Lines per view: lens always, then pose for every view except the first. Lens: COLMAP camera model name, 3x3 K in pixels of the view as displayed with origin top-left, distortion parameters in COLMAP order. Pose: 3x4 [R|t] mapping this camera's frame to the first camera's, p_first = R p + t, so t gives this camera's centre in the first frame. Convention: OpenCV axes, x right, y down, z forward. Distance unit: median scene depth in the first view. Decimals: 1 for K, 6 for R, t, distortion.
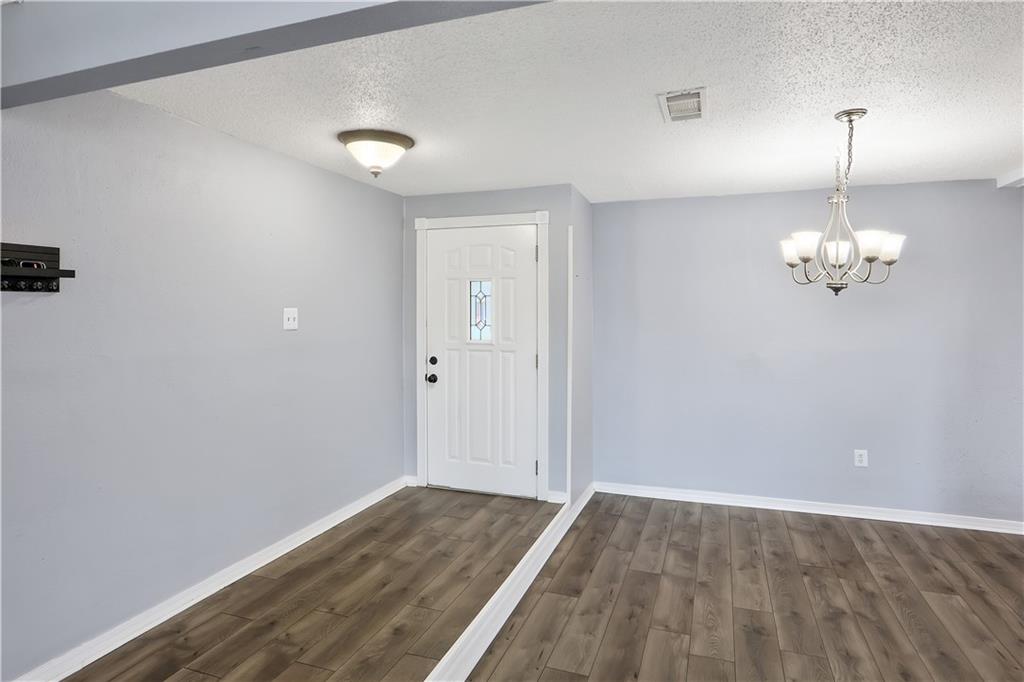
lens RADIAL K [[554.2, 0, 521.1], [0, 554.2, 316.4], [0, 0, 1]] dist [-0.012112, 0.005351]
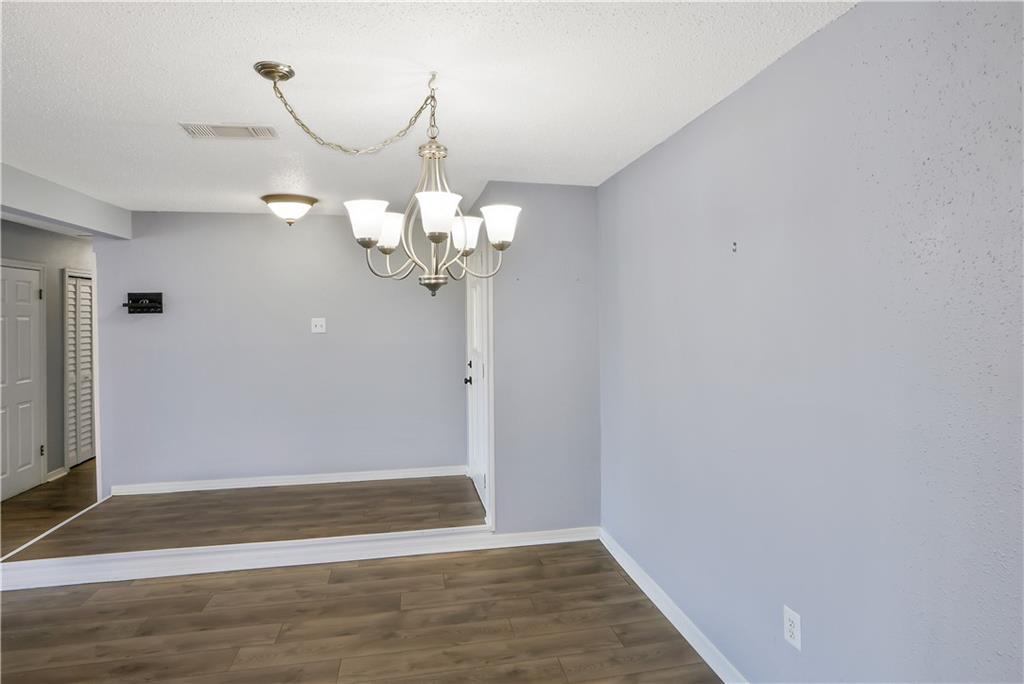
lens RADIAL K [[554.2, 0, 509.3], [0, 554.2, 321.6], [0, 0, 1]] dist [-0.012112, 0.005351]
pose [[0.513660, -0.000289, -0.857994, 1.140011], [0.000108, 1.000000, -0.000272, -0.006459], [0.857994, 0.000047, 0.513660, 0.699174]]
